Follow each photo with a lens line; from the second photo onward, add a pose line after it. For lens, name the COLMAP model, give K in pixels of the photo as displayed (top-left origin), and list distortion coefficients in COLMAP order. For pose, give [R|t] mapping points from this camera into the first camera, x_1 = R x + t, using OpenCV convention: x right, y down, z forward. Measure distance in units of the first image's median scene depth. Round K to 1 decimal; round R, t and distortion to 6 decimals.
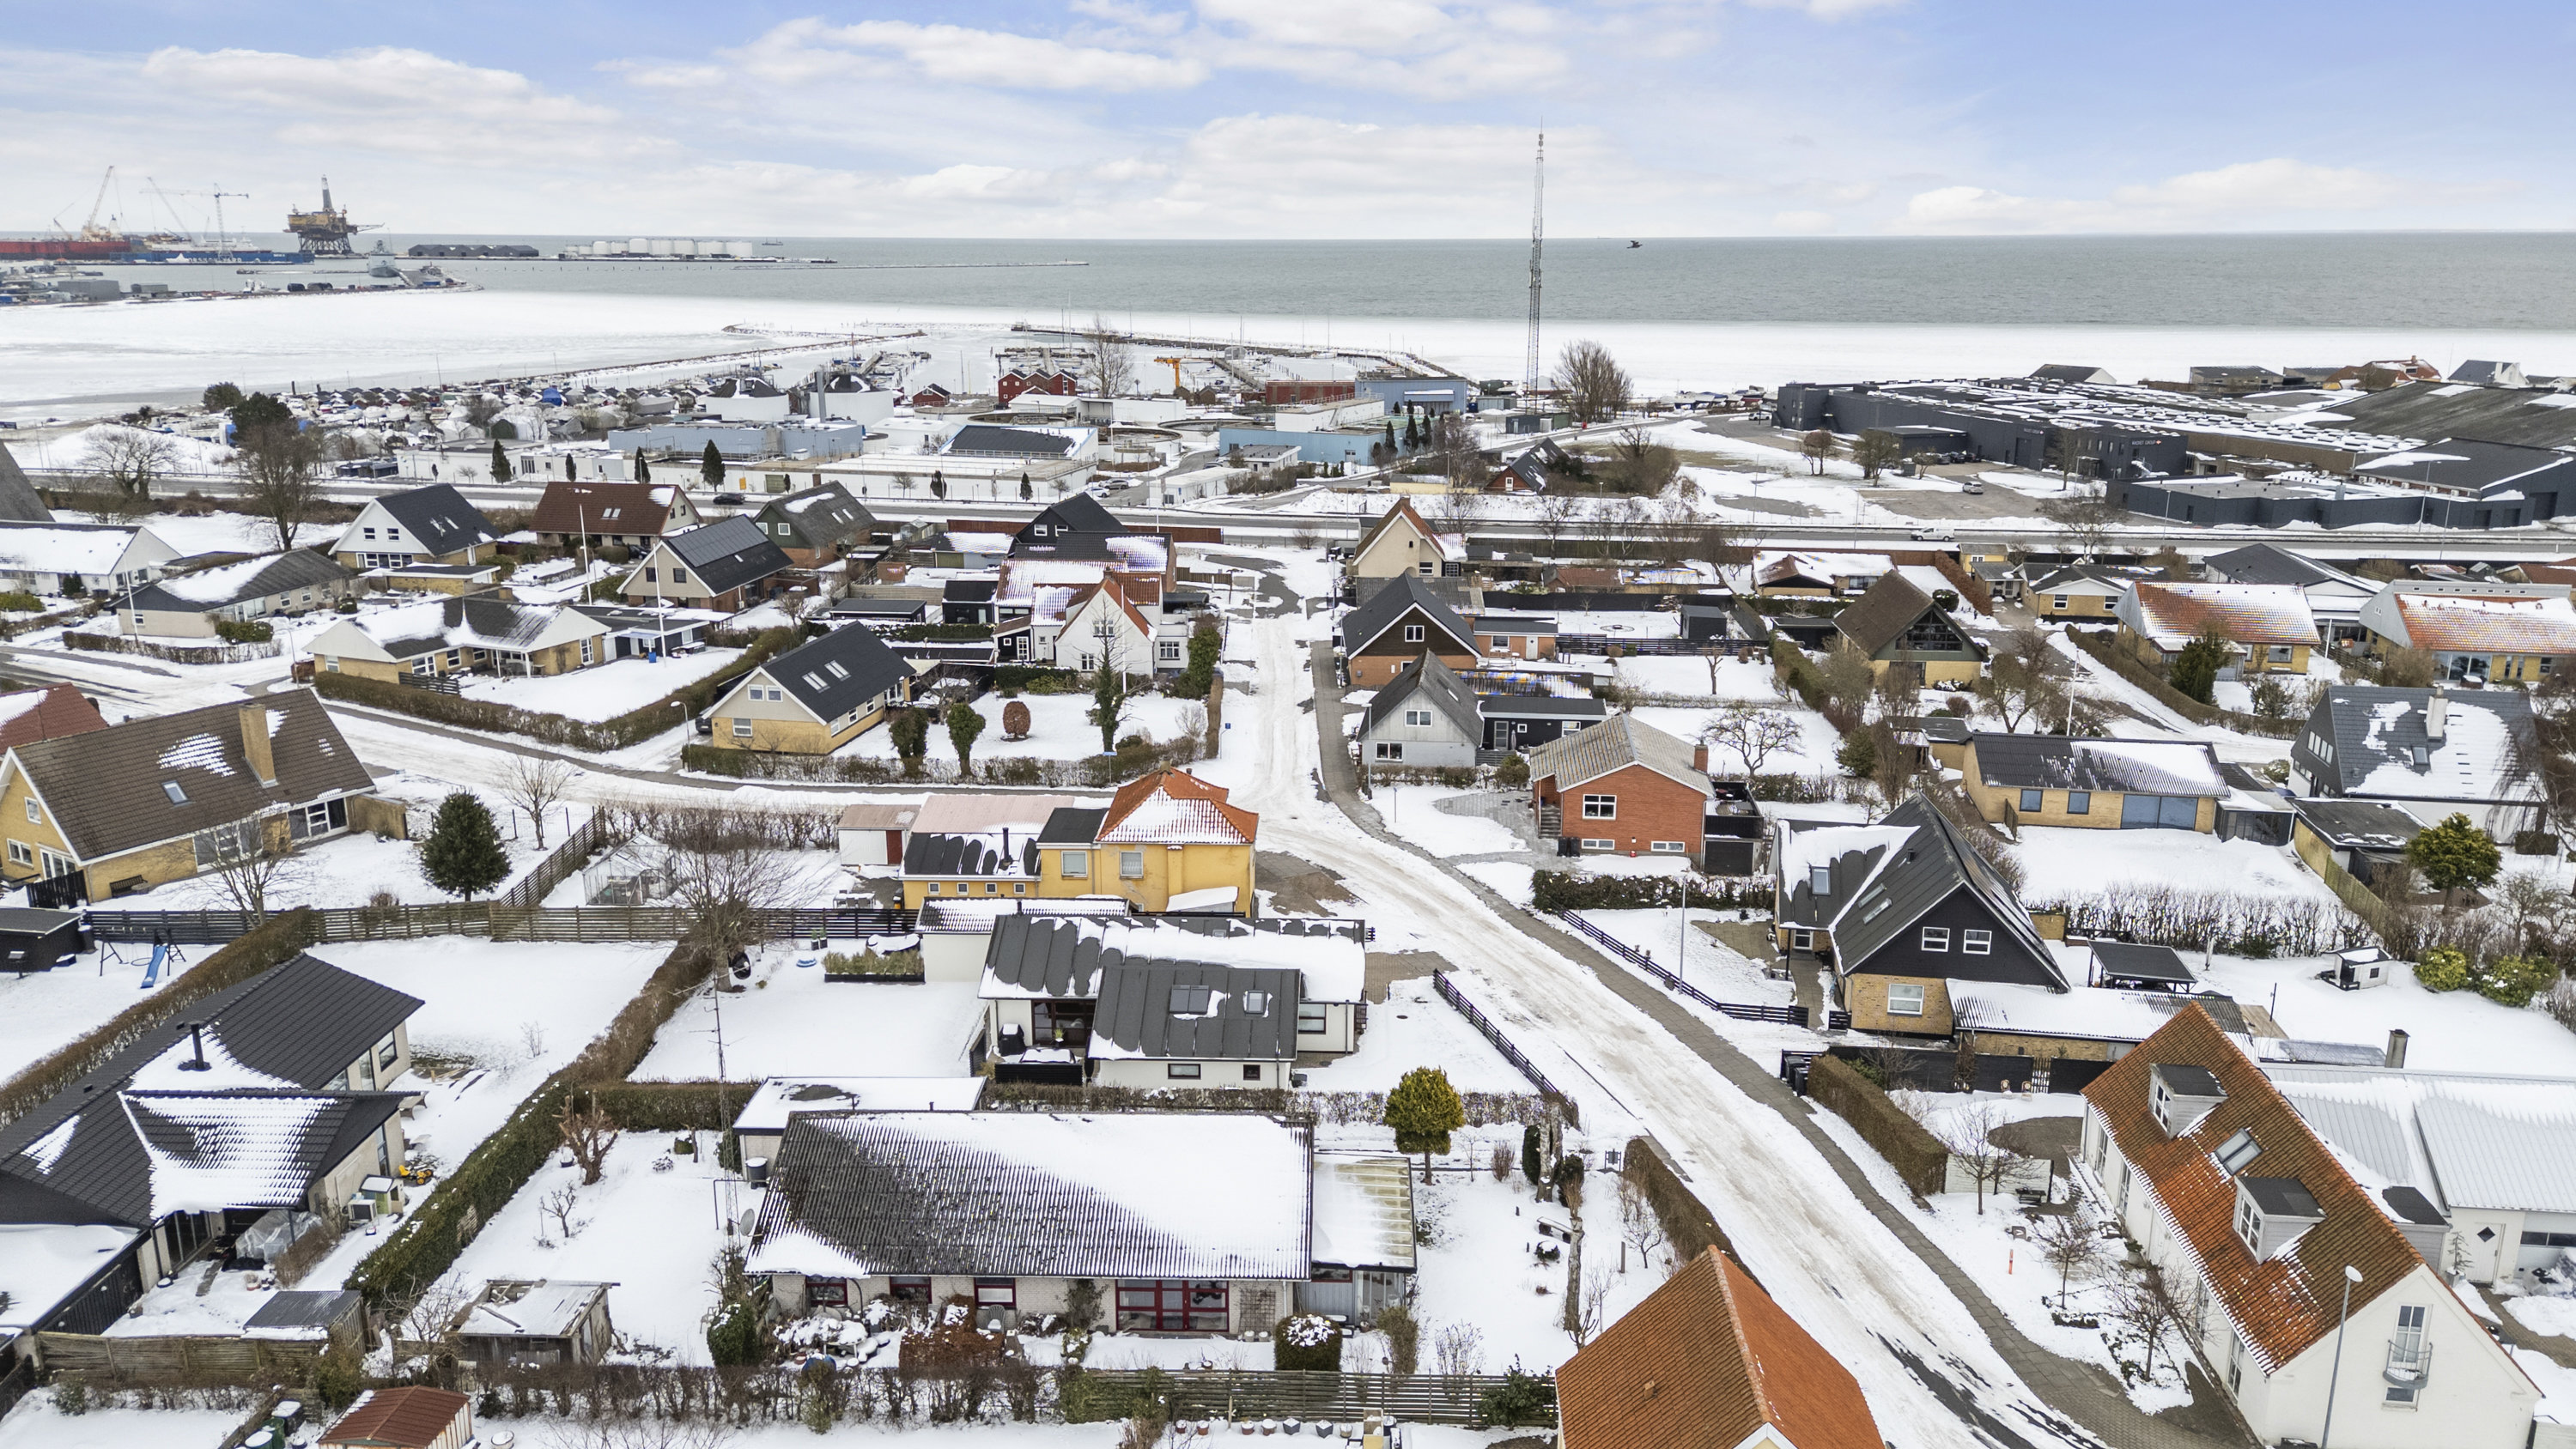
lens RADIAL K [[1894.7, 0, 1291.6], [0, 1894.7, 723.2], [0, 0, 1]] dist [0.045486, -0.031207]
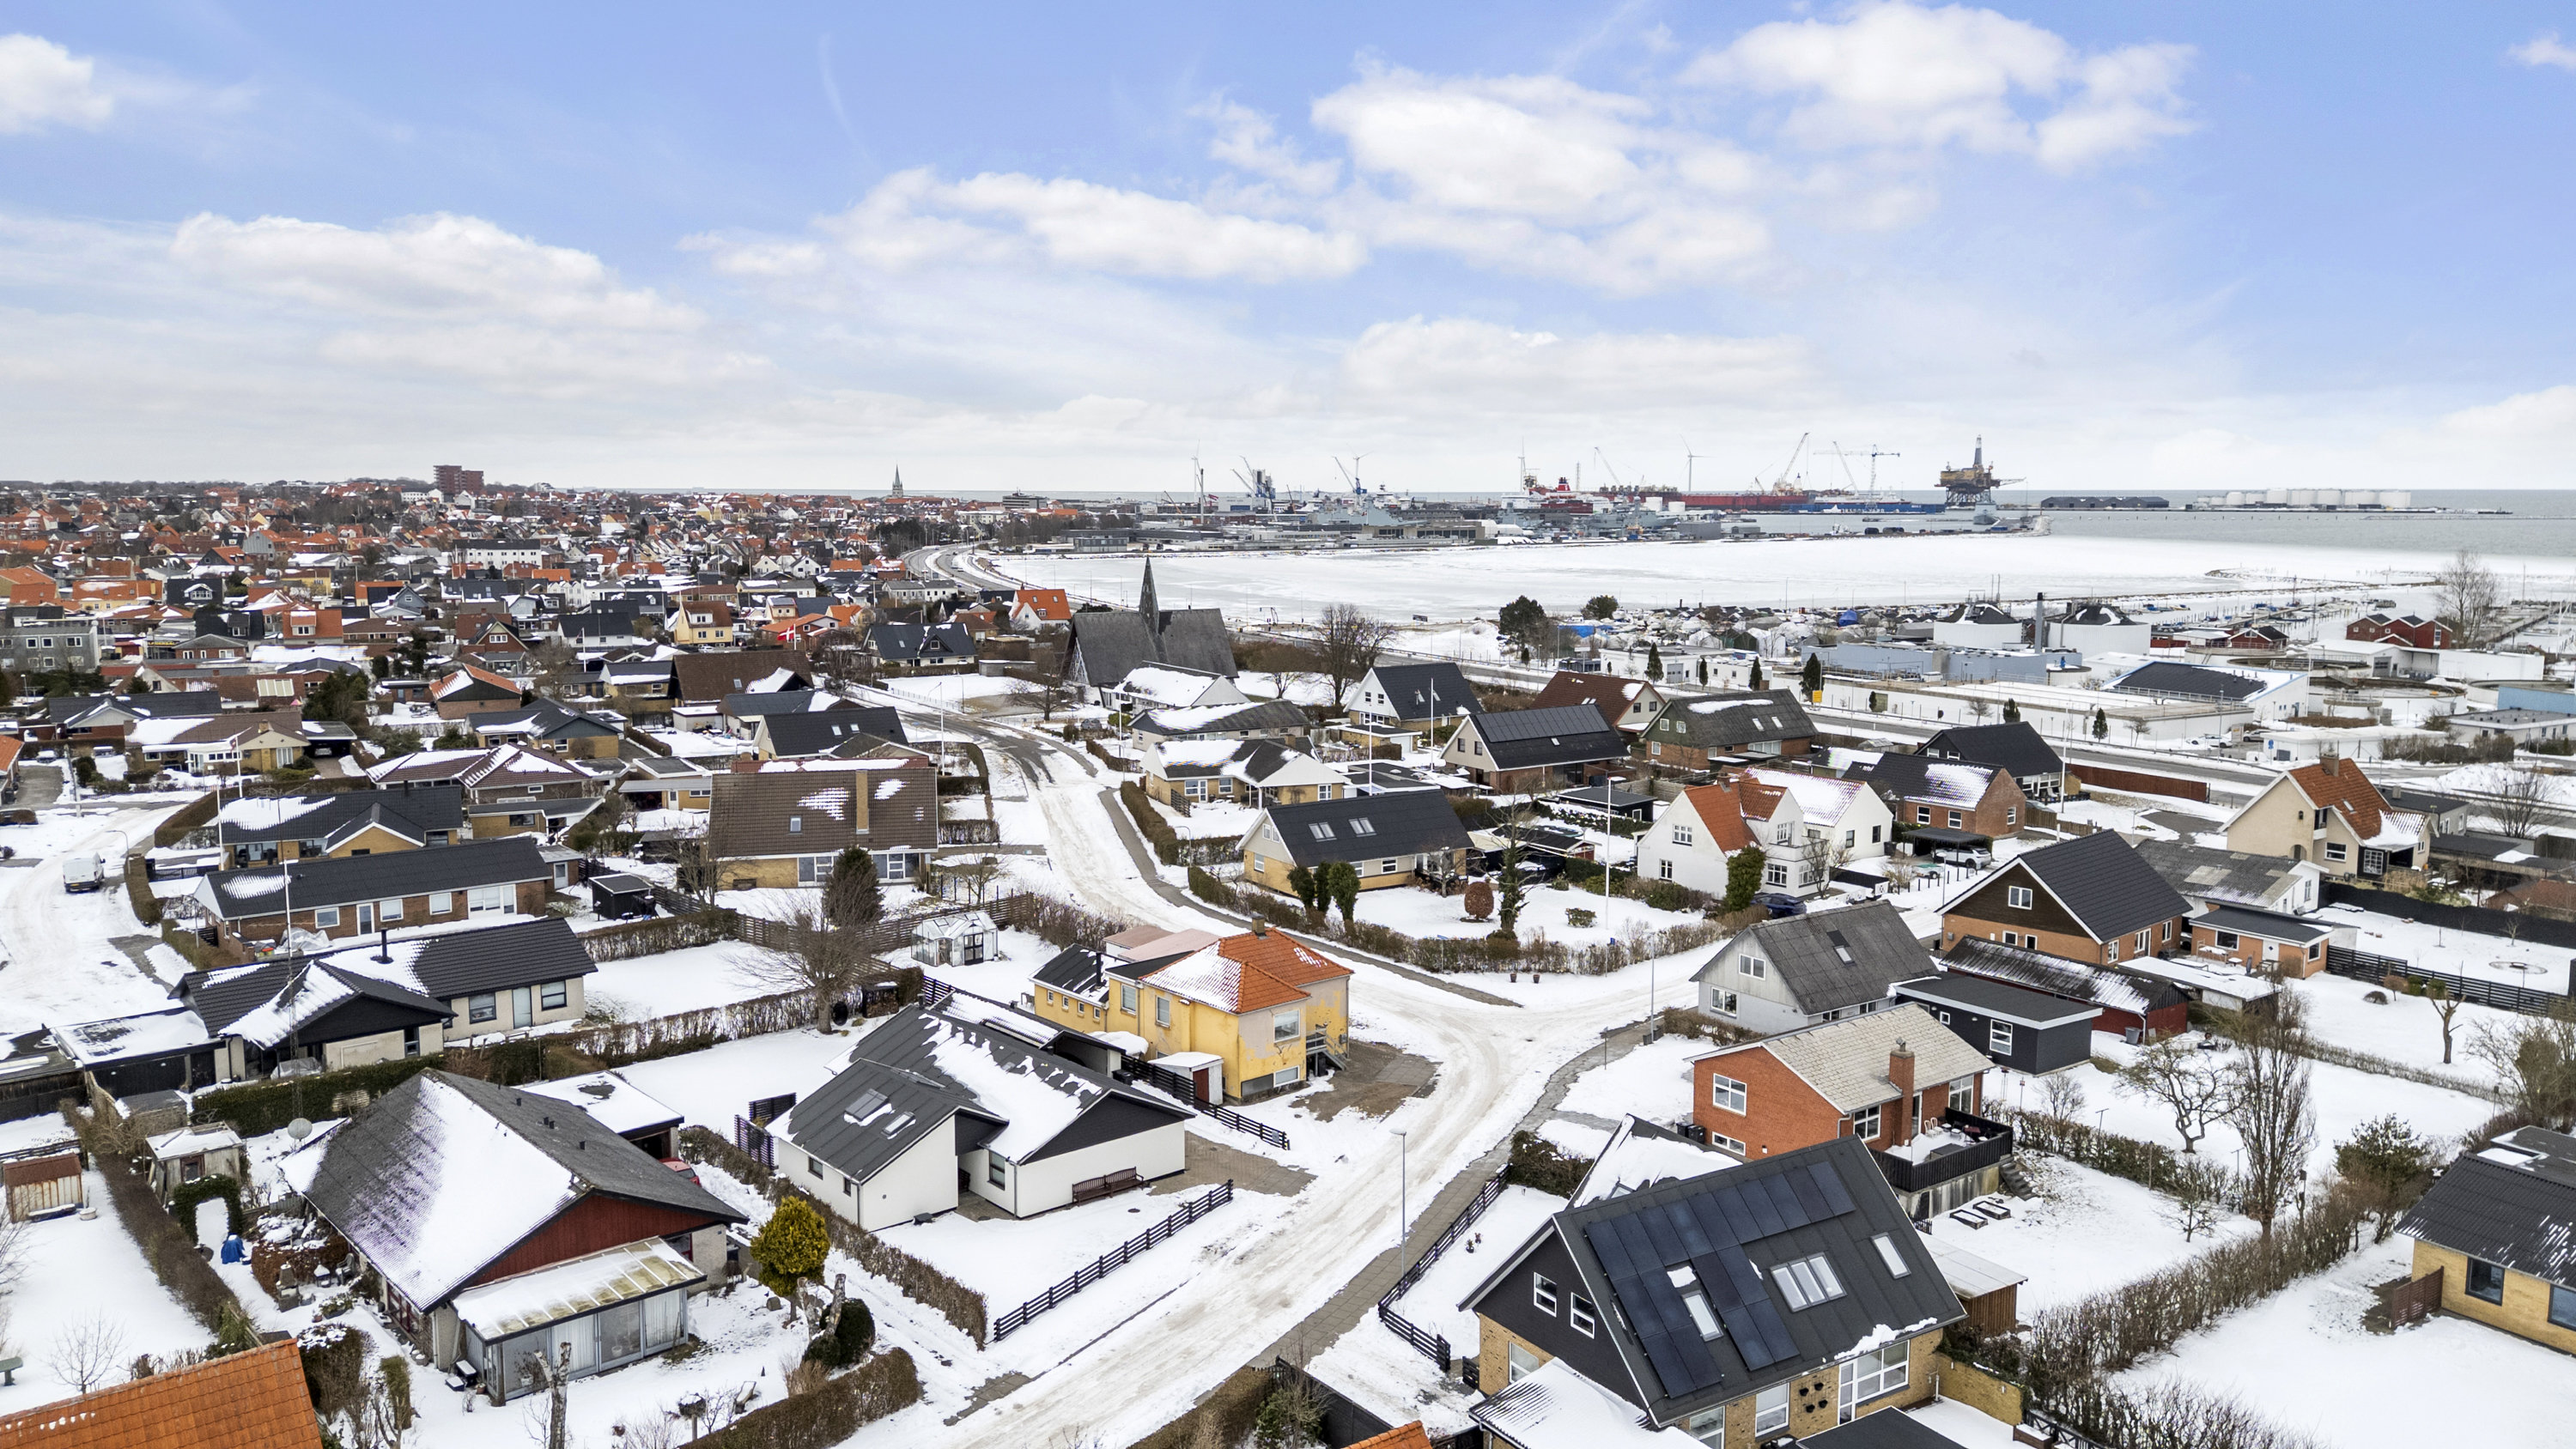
lens RADIAL K [[1894.7, 0, 1276.0], [0, 1894.7, 729.3], [0, 0, 1]] dist [0.045486, -0.031207]
pose [[0.668353, 0.093161, -0.737987, 0.190072], [-0.186135, 0.981508, -0.044670, -0.009967], [0.720179, 0.167221, 0.673335, 0.106874]]
